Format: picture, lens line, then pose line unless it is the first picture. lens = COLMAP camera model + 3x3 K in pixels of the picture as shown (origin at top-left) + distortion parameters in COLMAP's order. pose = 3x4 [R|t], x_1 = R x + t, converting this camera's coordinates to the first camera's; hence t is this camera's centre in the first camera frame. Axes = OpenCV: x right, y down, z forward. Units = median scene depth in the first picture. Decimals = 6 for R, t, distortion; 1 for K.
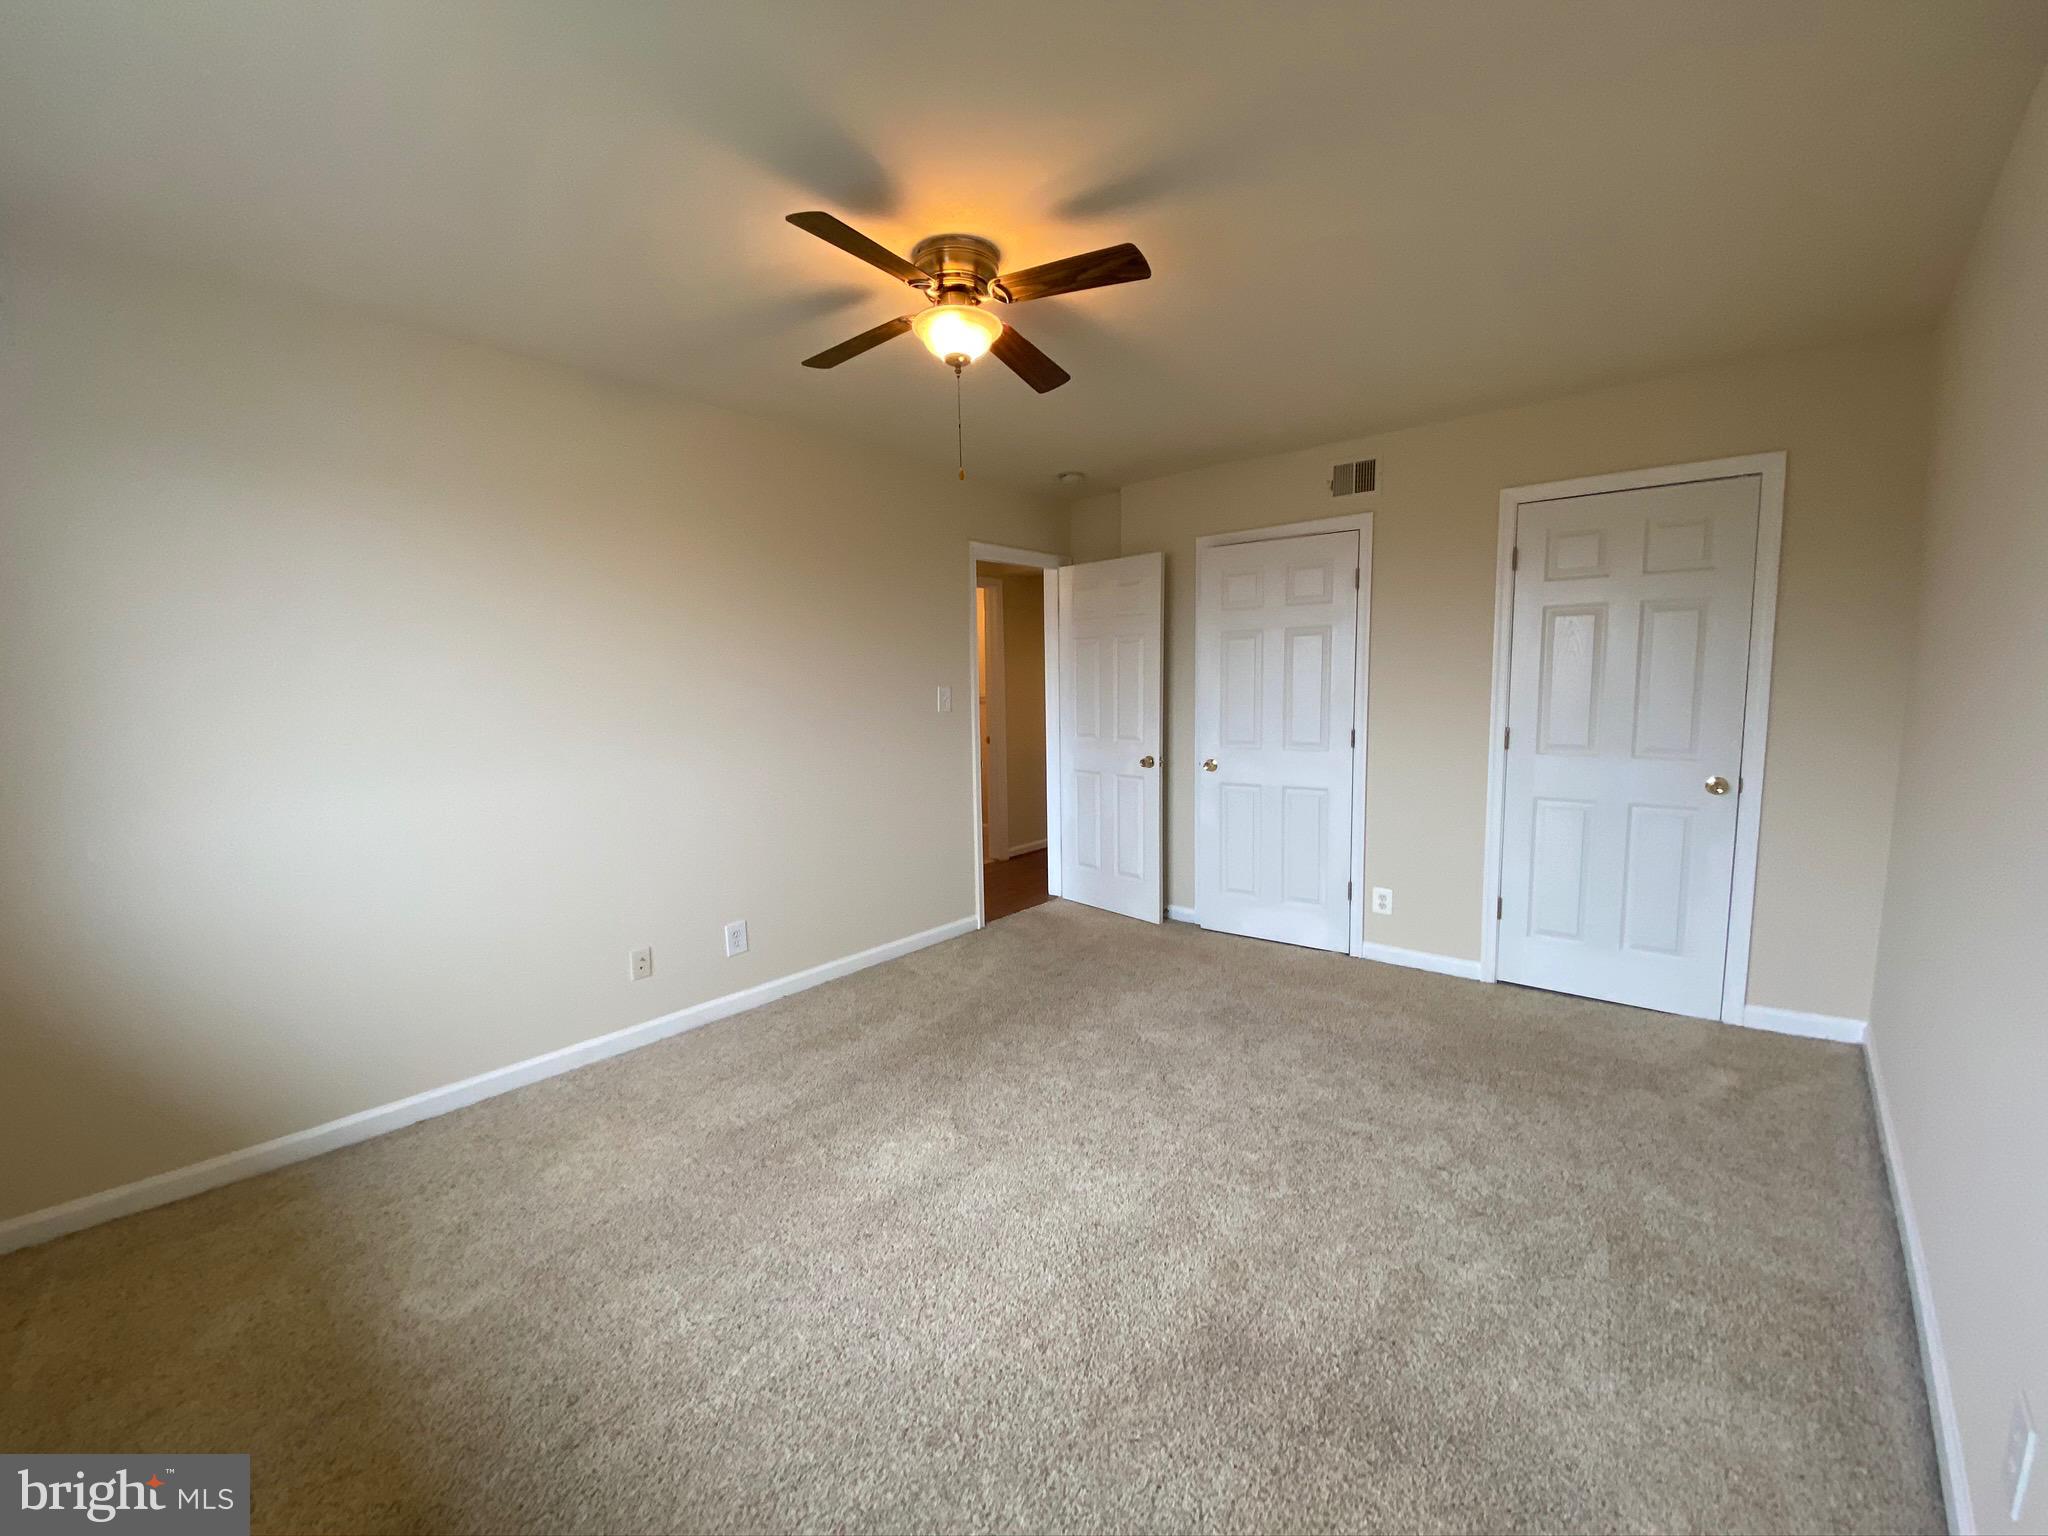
lens RADIAL K [[832.6, 0, 1028.8], [0, 832.6, 772.6], [0, 0, 1]] dist [-0.001817, -0.000260]
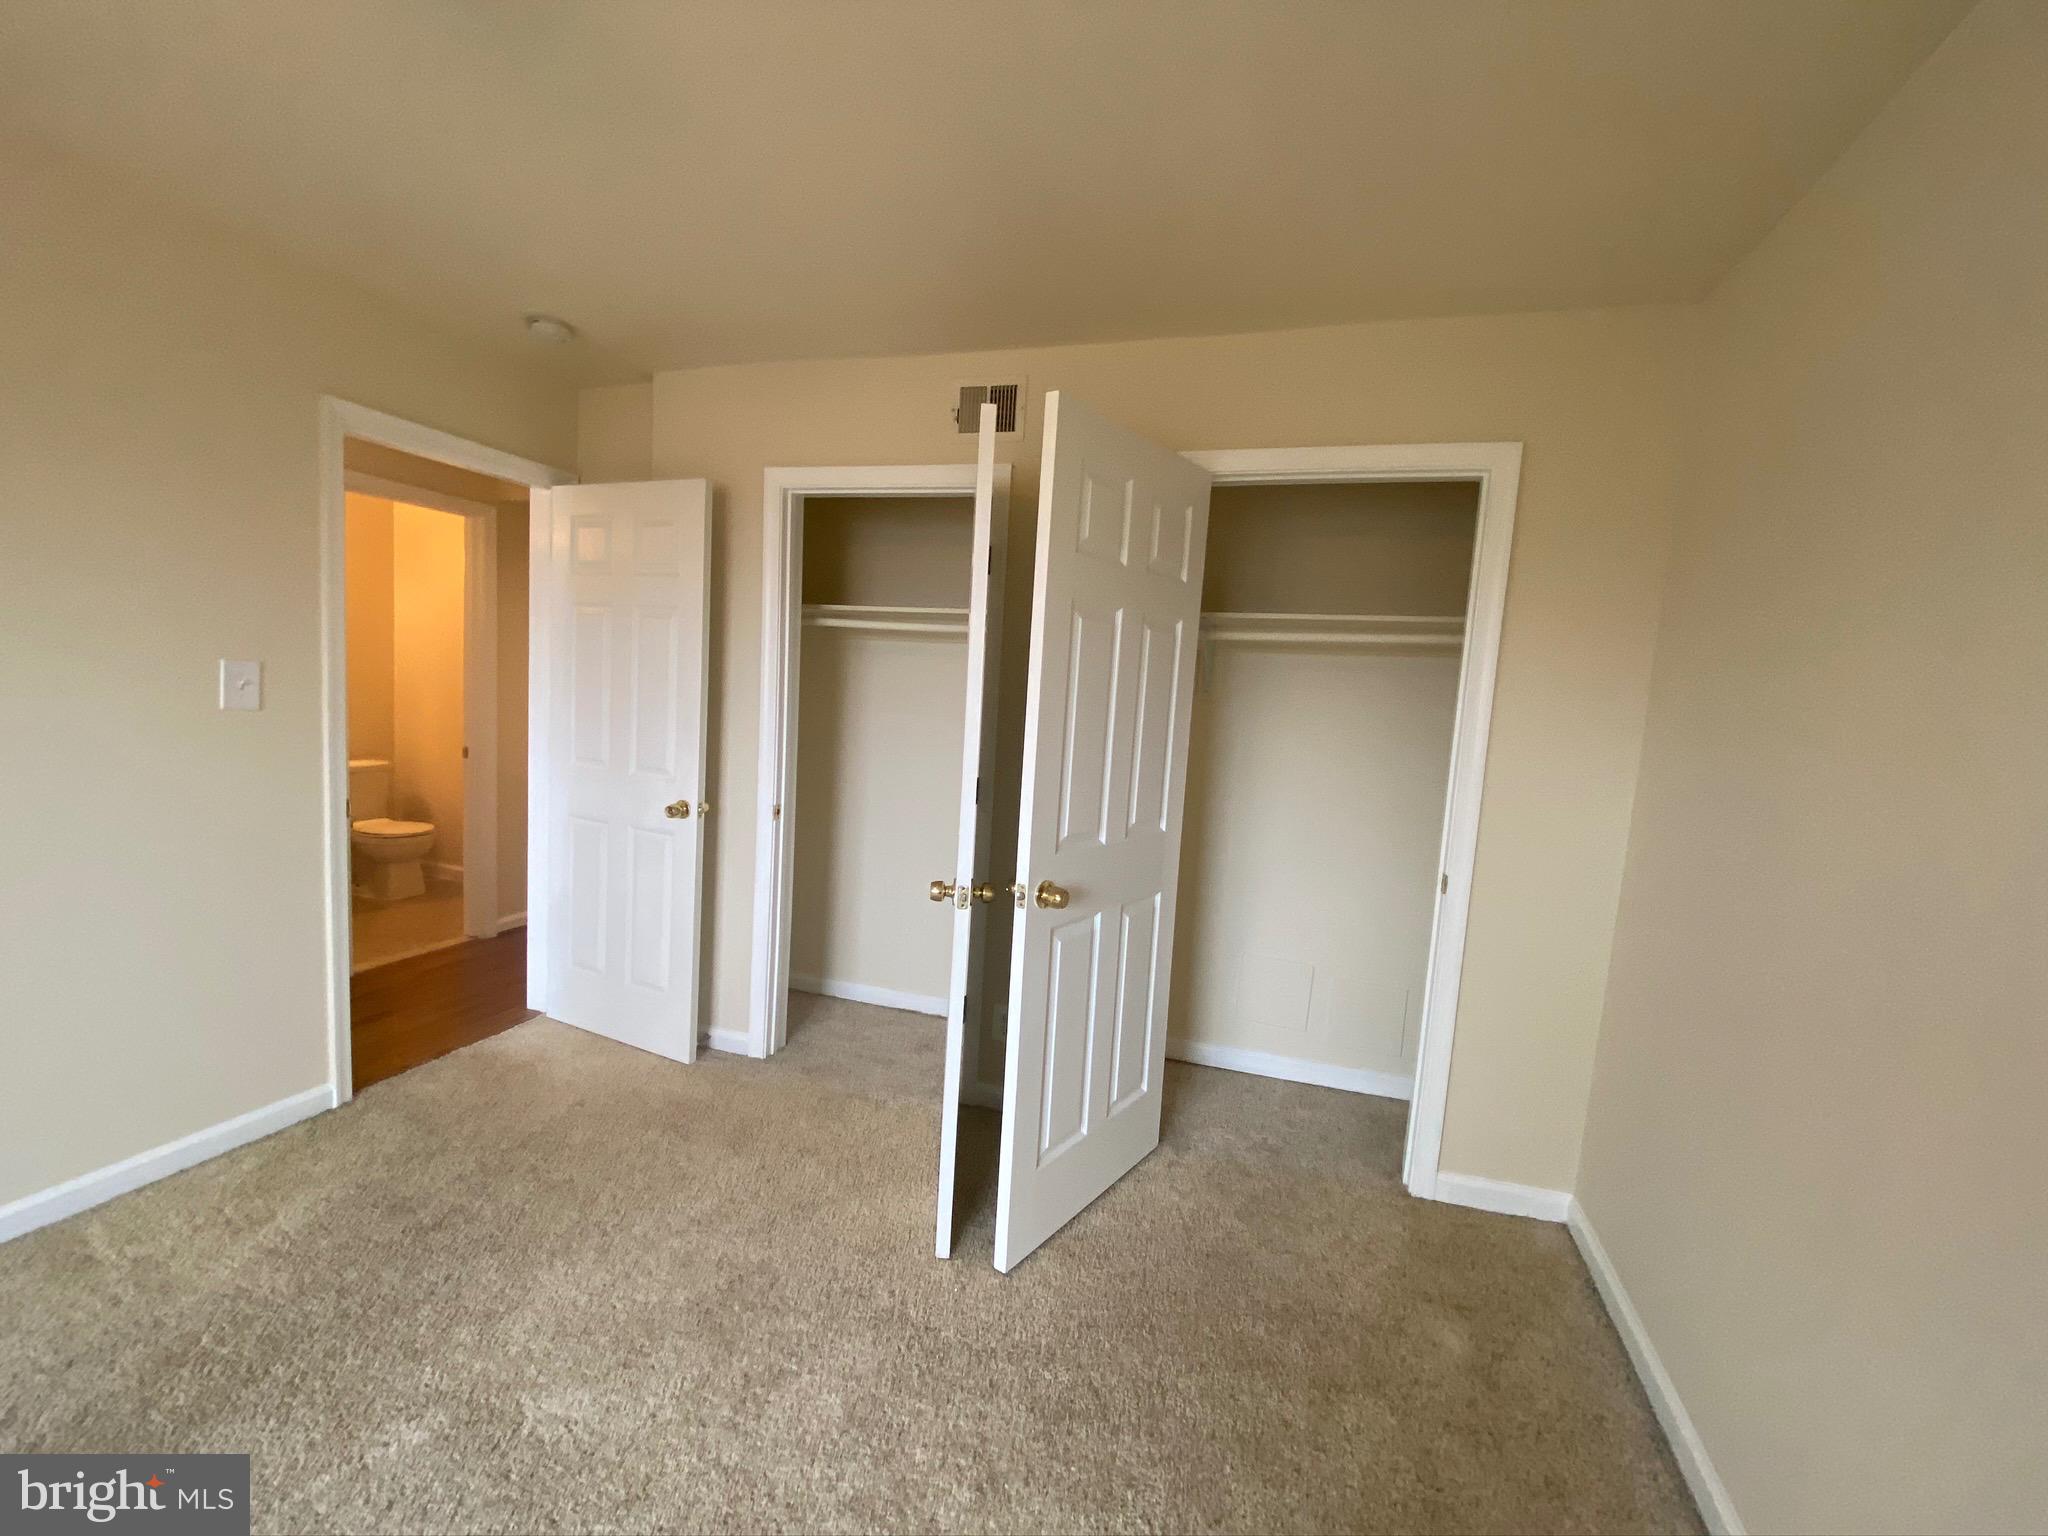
lens RADIAL K [[832.6, 0, 1023.0], [0, 832.6, 768.1], [0, 0, 1]] dist [-0.001817, -0.000260]
pose [[0.932129, 0.033210, 0.360601, 0.157807], [-0.037430, 0.999288, 0.004724, -0.056933], [-0.360187, -0.017901, 0.932708, 0.317322]]
